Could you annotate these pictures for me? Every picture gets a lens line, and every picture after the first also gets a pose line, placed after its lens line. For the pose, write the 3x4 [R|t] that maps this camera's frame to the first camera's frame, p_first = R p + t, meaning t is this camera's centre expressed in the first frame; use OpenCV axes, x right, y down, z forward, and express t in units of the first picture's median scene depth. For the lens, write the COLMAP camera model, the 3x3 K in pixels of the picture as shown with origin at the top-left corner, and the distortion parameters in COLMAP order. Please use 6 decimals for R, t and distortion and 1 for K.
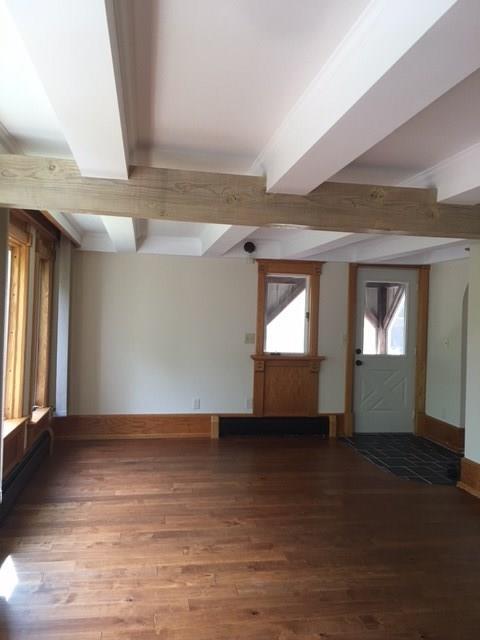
lens RADIAL K [[543.0, 0, 240.4], [0, 543.0, 319.0], [0, 0, 1]] dist [-0.000812, -0.002052]
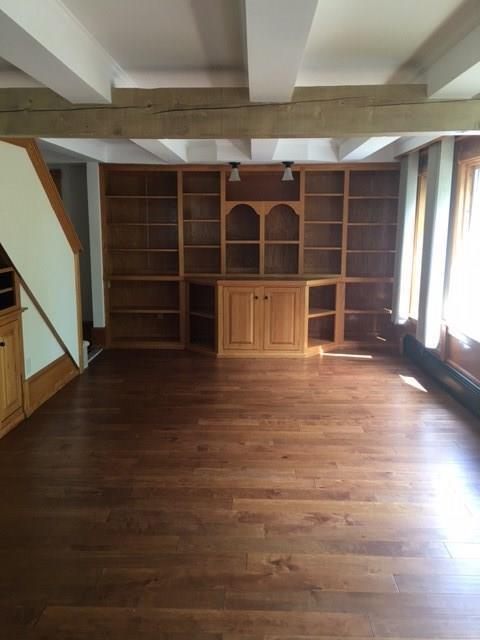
lens RADIAL K [[543.0, 0, 239.0], [0, 543.0, 319.7], [0, 0, 1]] dist [-0.000812, -0.002052]
pose [[-0.979064, -0.067355, 0.192087, -0.080837], [-0.029968, 0.981080, 0.191270, -0.023456], [-0.201335, 0.181509, -0.962558, 1.908691]]
